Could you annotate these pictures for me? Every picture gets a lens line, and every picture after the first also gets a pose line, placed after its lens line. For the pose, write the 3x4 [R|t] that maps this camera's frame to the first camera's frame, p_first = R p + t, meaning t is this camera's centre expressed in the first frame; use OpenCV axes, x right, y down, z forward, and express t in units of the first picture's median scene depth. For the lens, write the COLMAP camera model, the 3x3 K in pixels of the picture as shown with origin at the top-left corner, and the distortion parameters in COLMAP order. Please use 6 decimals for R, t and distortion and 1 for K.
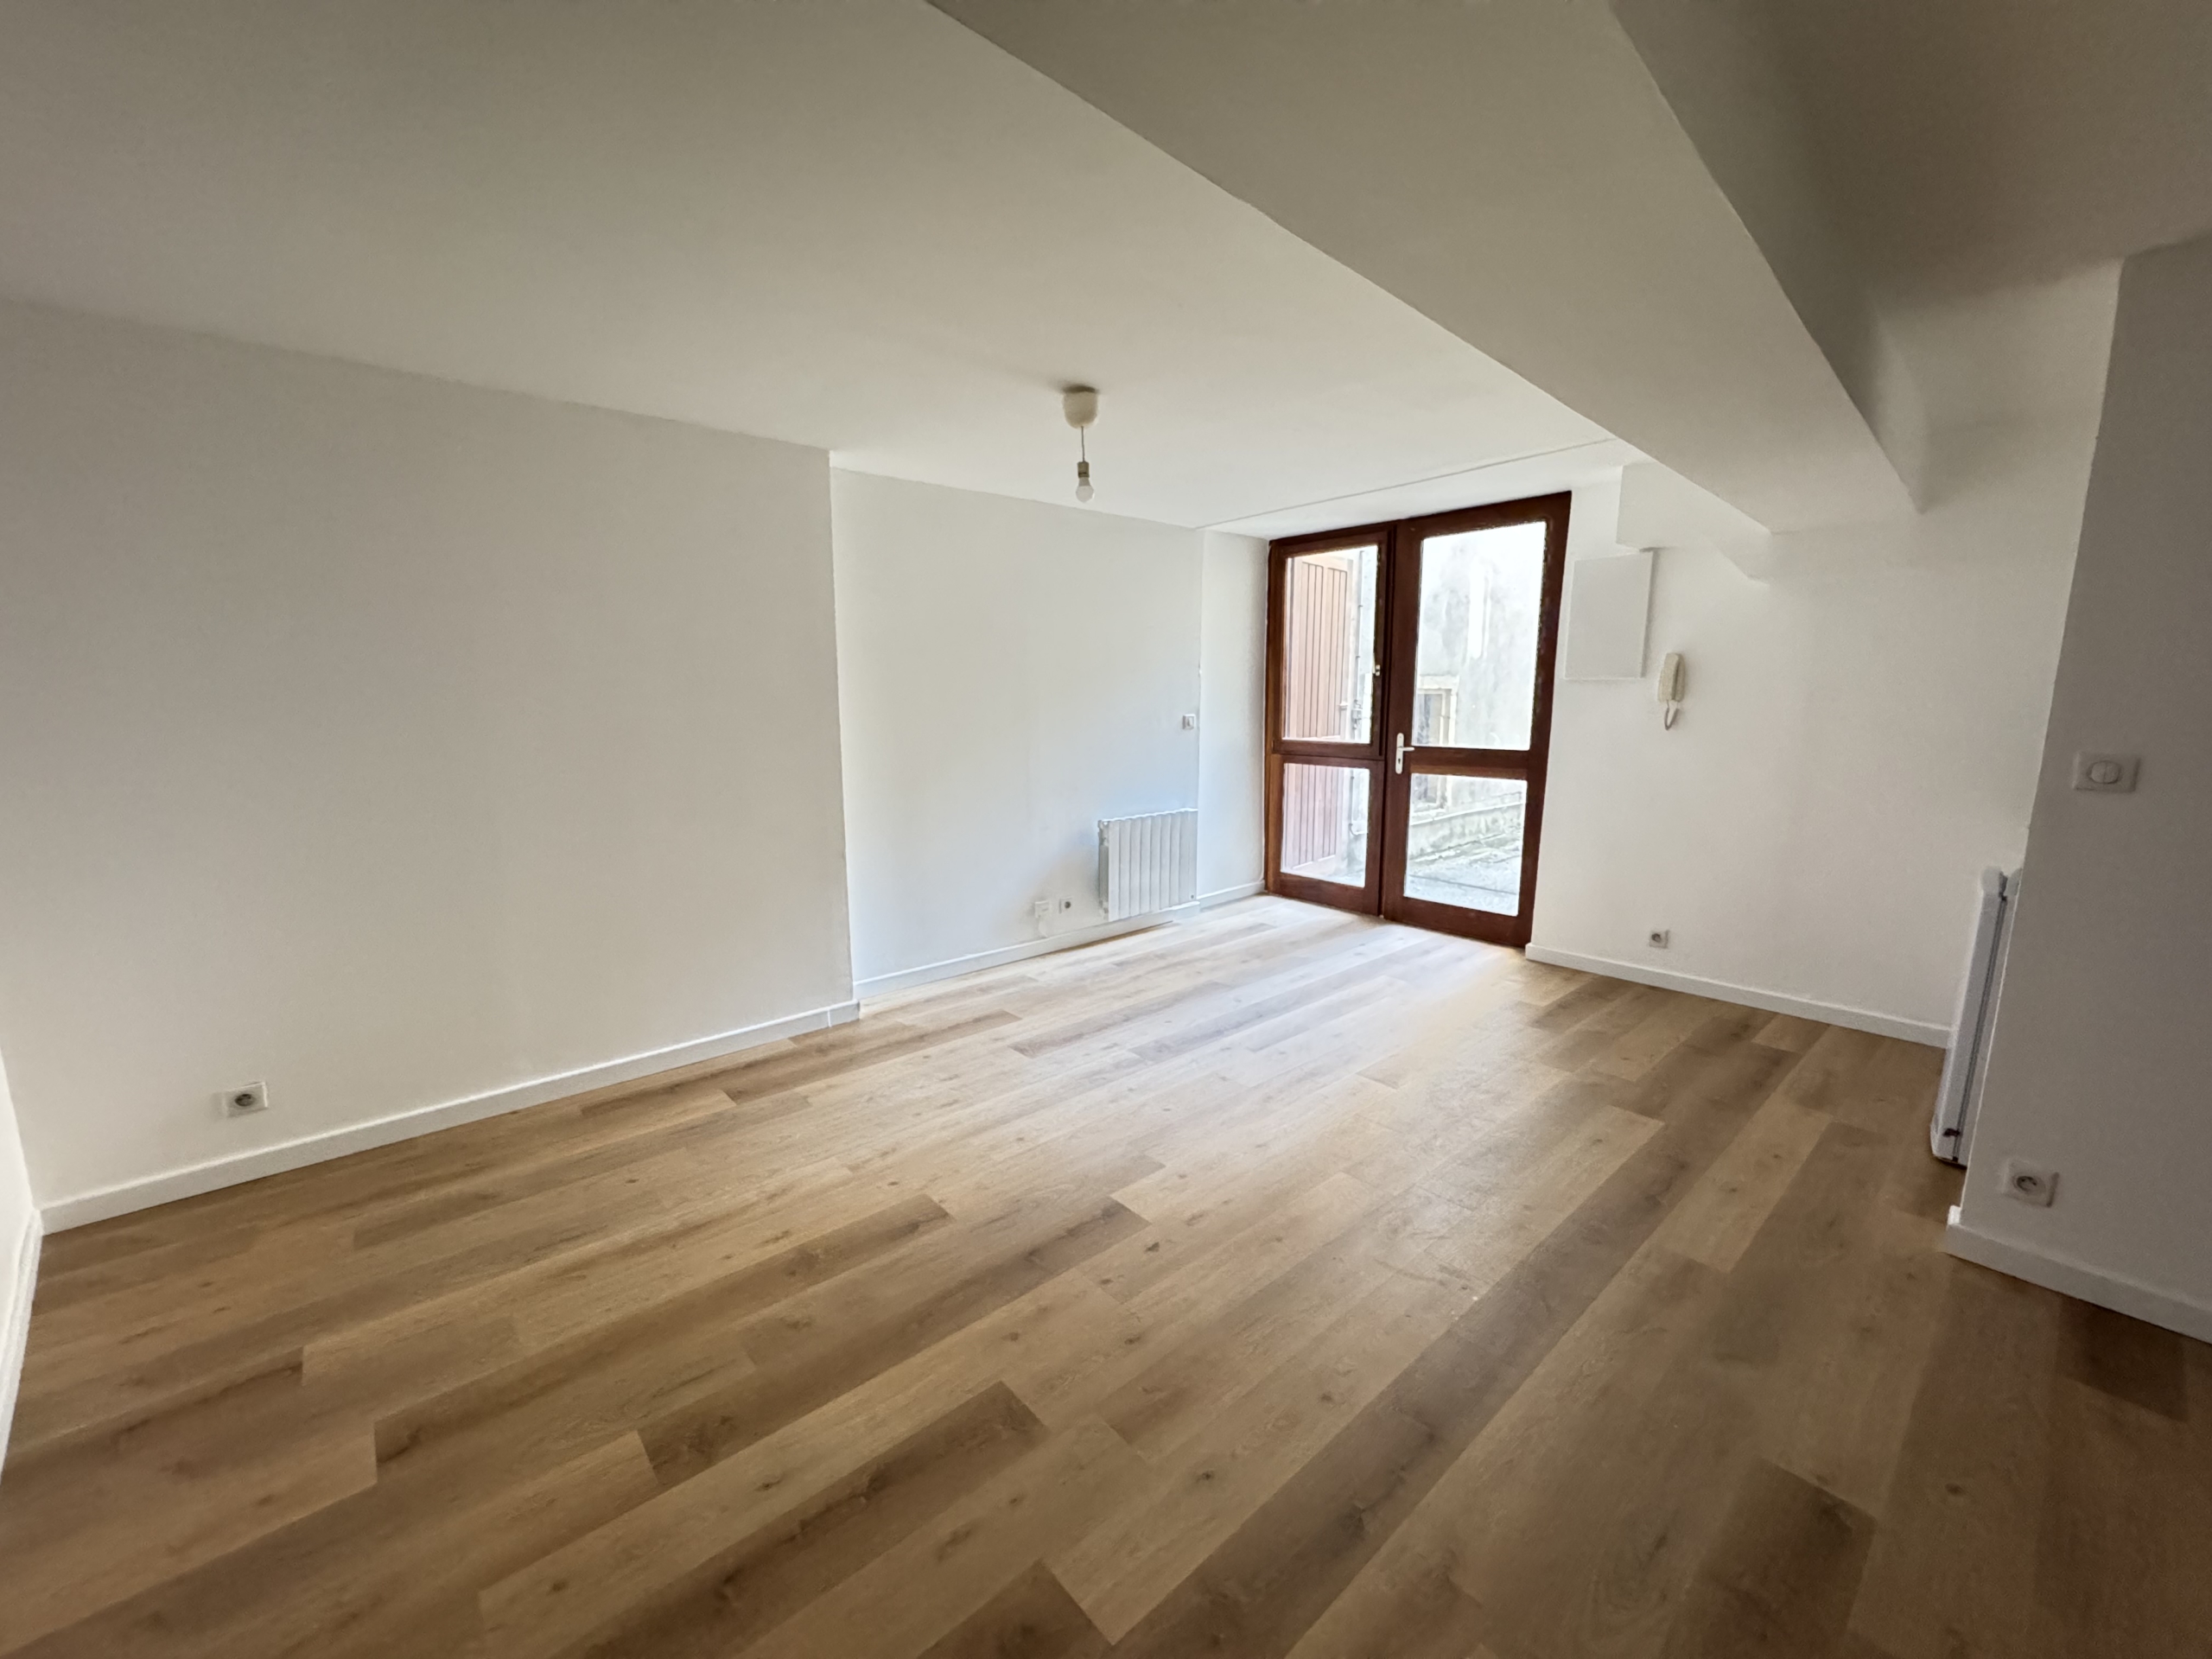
lens RADIAL K [[887.8, 0, 1104.6], [0, 887.8, 834.5], [0, 0, 1]] dist [-0.003391, 0.000167]
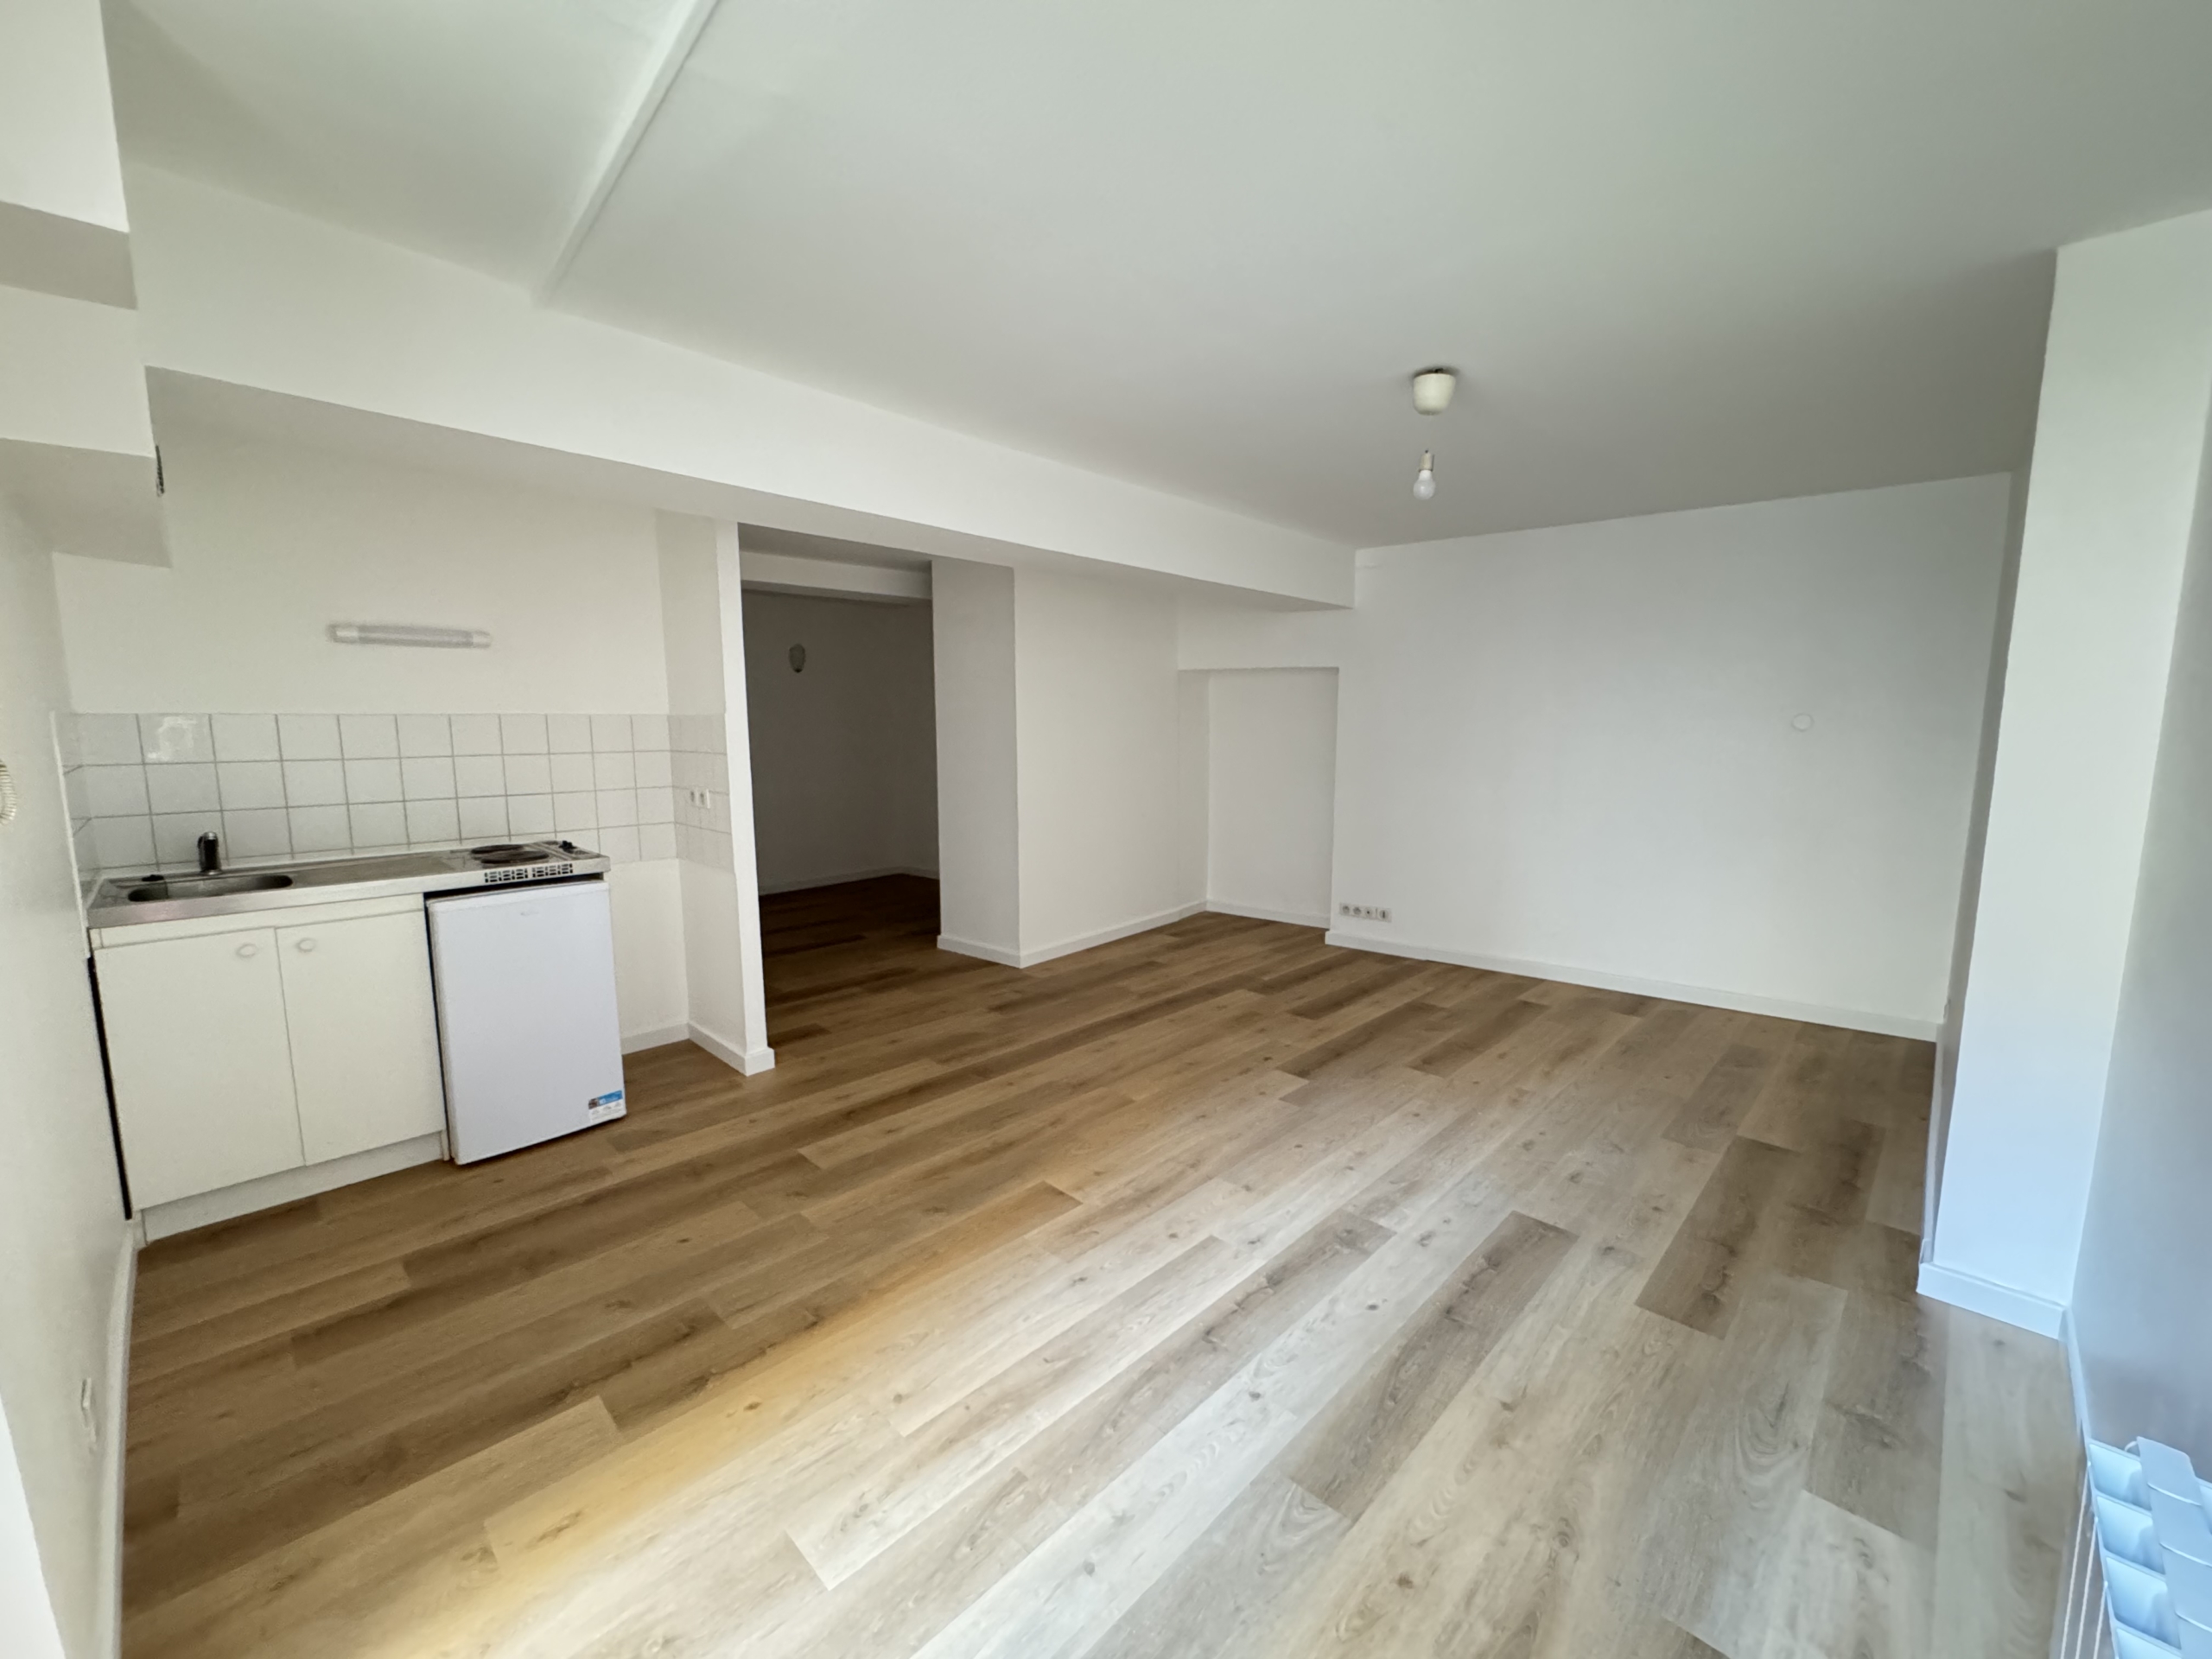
lens RADIAL K [[887.8, 0, 1108.2], [0, 887.8, 833.8], [0, 0, 1]] dist [-0.003391, 0.000167]
pose [[-0.997072, 0.013823, -0.075207, 0.321156], [-0.008102, 0.958892, 0.283656, -0.266086], [0.076036, 0.283435, -0.955972, 1.685287]]
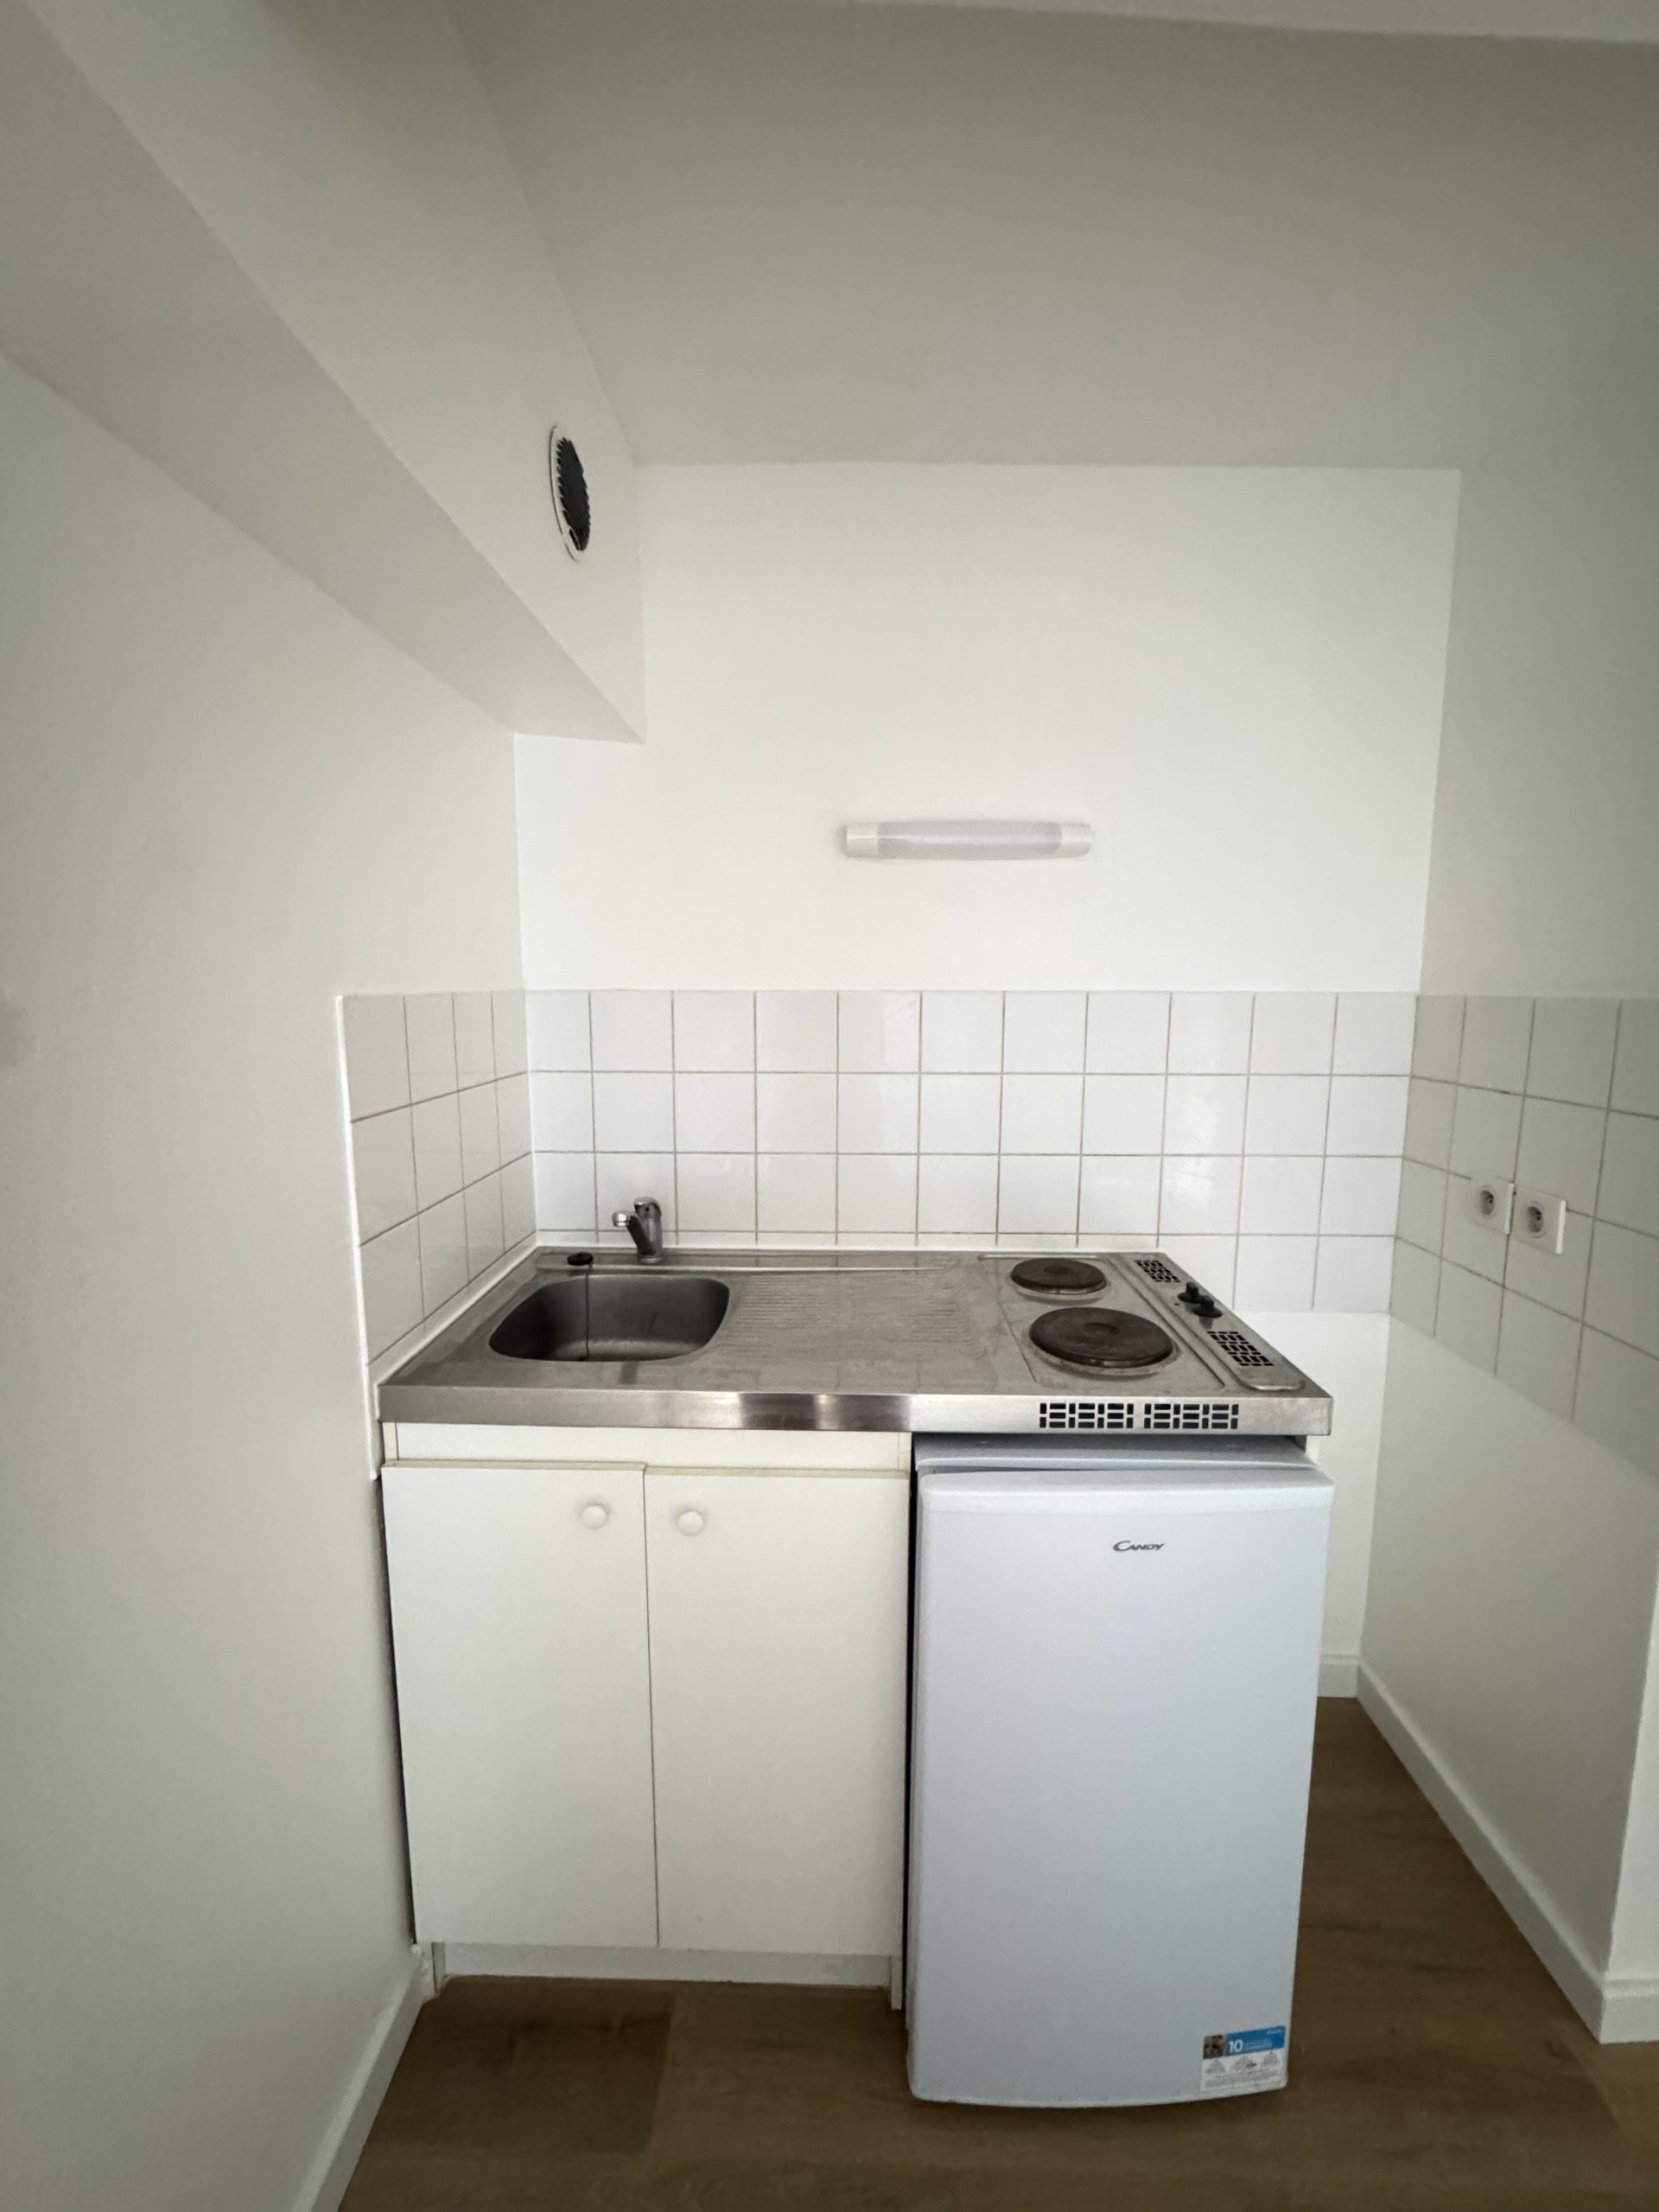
lens RADIAL K [[887.8, 0, 829.9], [0, 887.8, 1106.3], [0, 0, 1]] dist [-0.003391, 0.000167]
pose [[-0.739861, -0.093047, 0.666294, 0.695520], [0.105011, 0.962278, 0.250986, -0.185360], [-0.664514, 0.255663, -0.702181, 1.104528]]
